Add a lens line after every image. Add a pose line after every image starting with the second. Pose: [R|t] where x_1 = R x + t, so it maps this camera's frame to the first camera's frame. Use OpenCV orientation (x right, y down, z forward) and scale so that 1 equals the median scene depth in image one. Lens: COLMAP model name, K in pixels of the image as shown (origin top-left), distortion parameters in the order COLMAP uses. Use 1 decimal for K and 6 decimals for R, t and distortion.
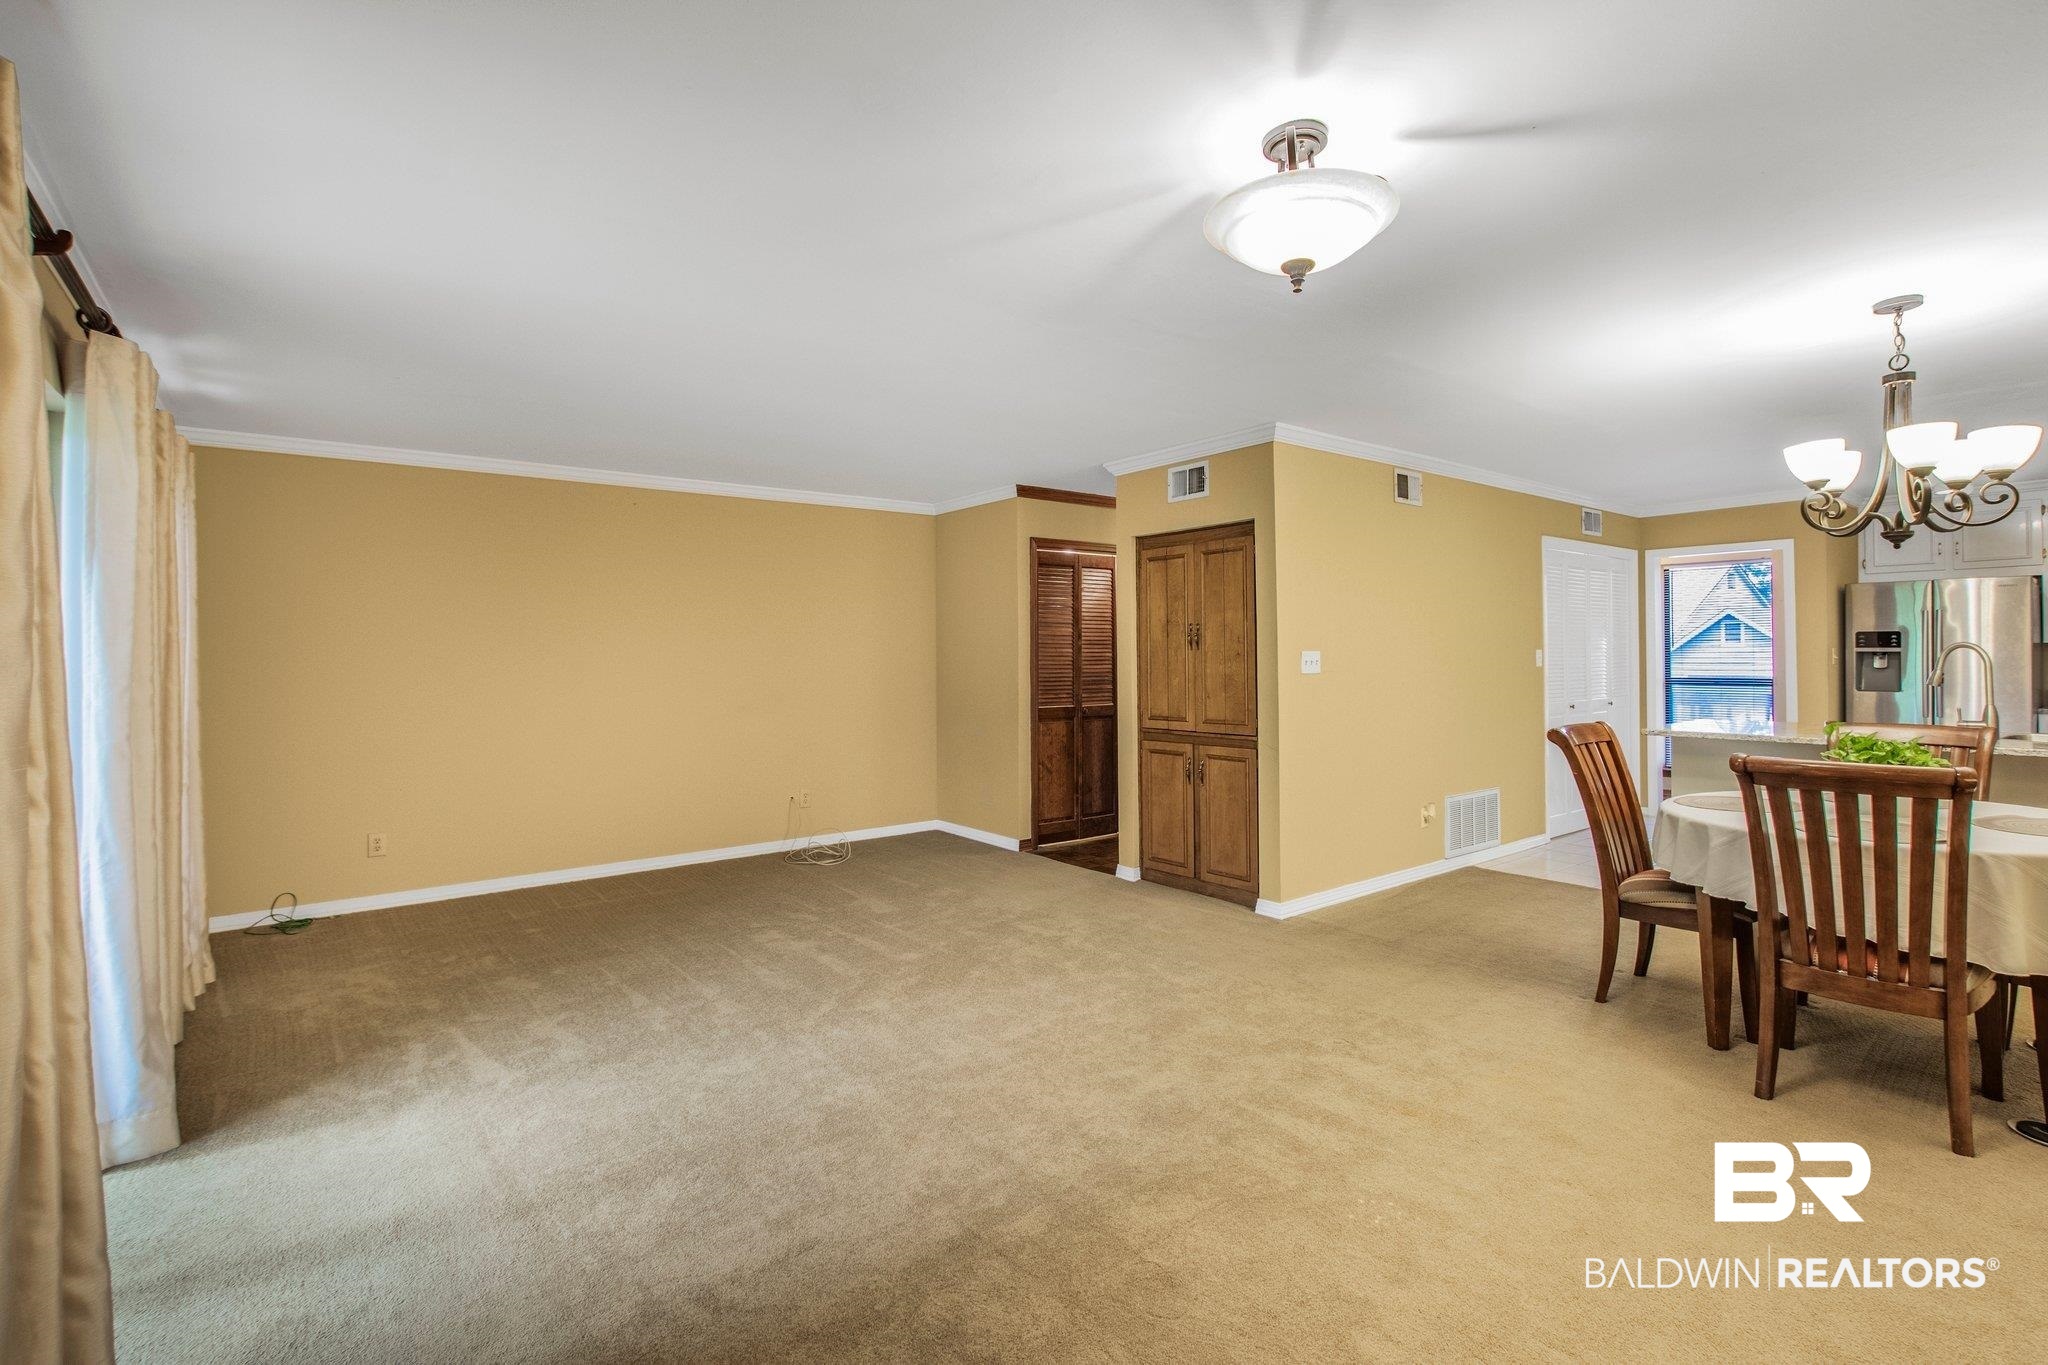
lens RADIAL K [[951.6, 0, 1029.0], [0, 951.6, 644.6], [0, 0, 1]] dist [-0.003091, -0.000830]
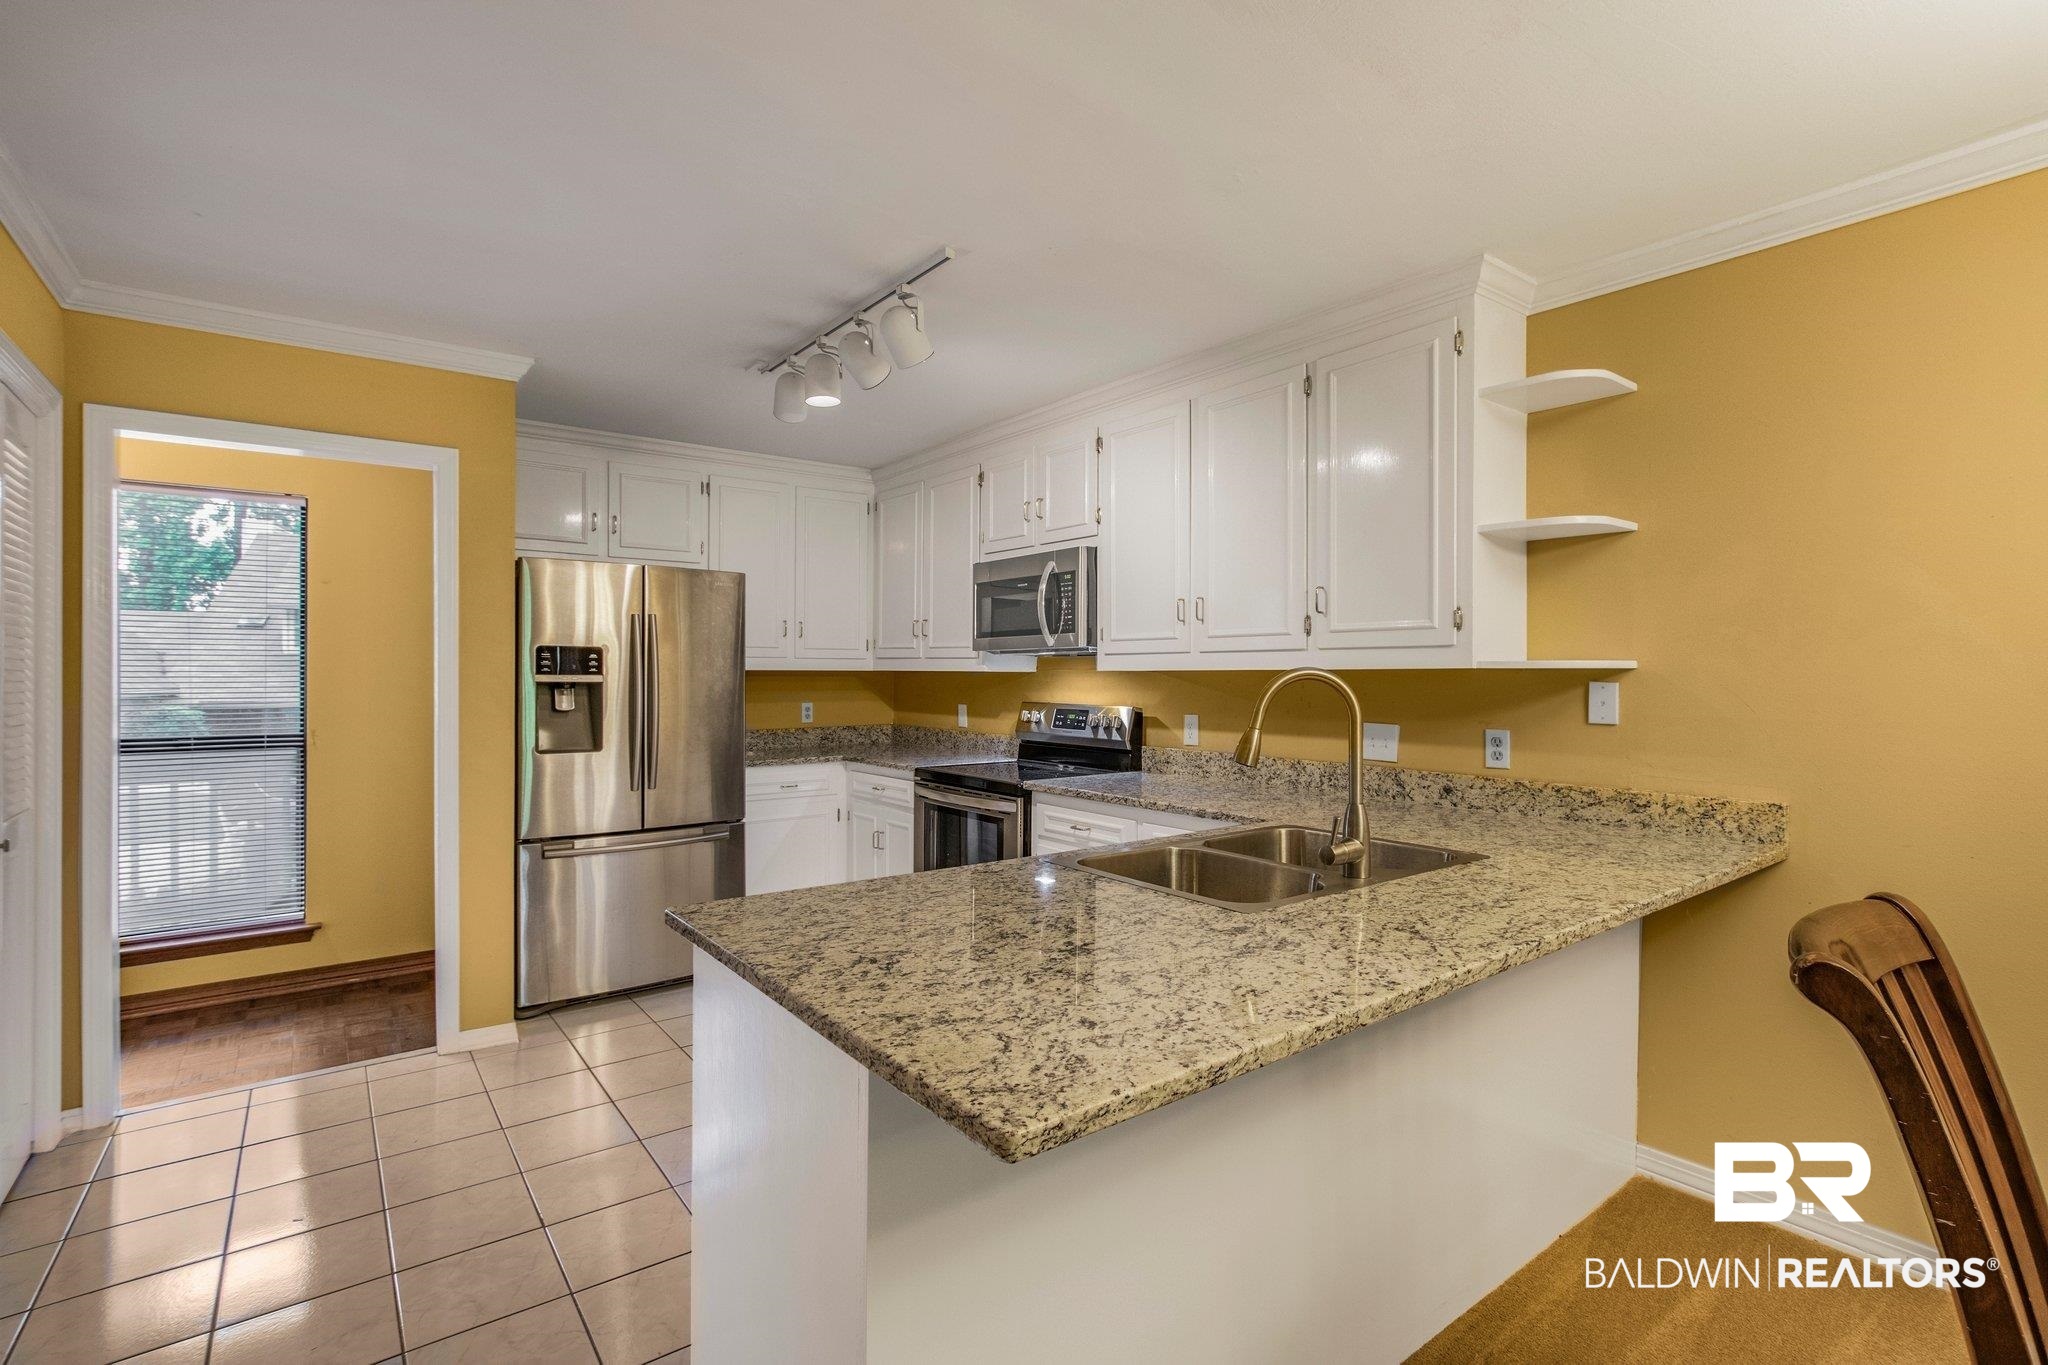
lens RADIAL K [[951.6, 0, 1029.0], [0, 951.6, 644.6], [0, 0, 1]] dist [-0.003091, -0.000830]
pose [[0.015185, 0.038432, 0.999146, 0.625627], [-0.012616, 0.999189, -0.038242, 0.006435], [-0.999805, -0.012024, 0.015657, 1.344631]]
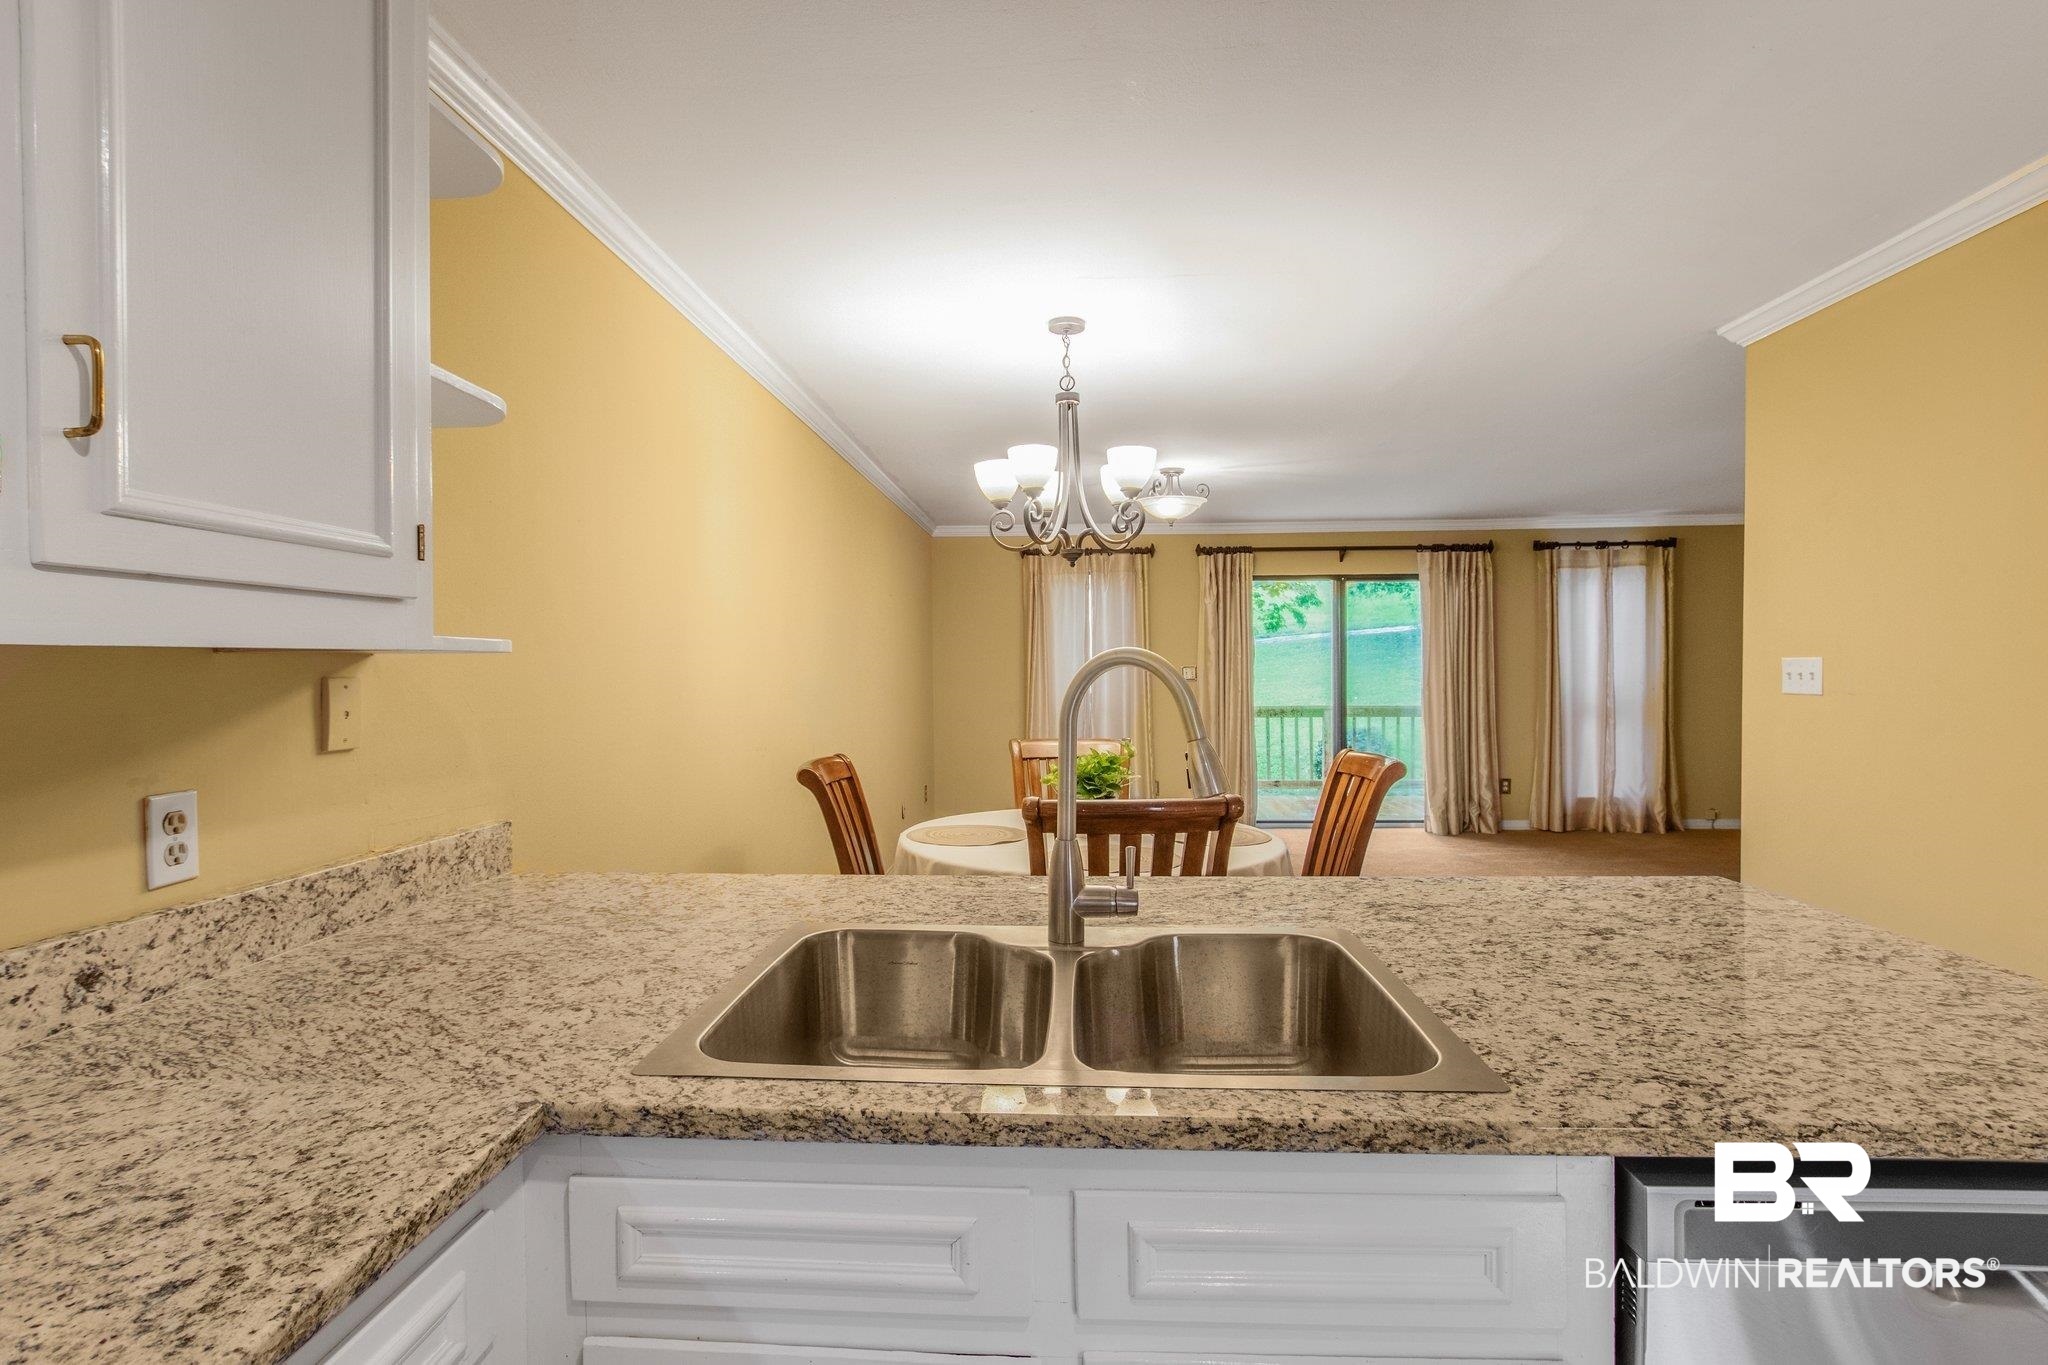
lens RADIAL K [[986.1, 0, 1014.8], [0, 986.1, 669.0], [0, 0, 1]] dist [-0.004908, 0.000068]
pose [[-0.668935, 0.014850, -0.743173, 1.496920], [0.019071, 0.999814, 0.002813, 0.002864], [0.743077, -0.012291, -0.669093, 1.422502]]
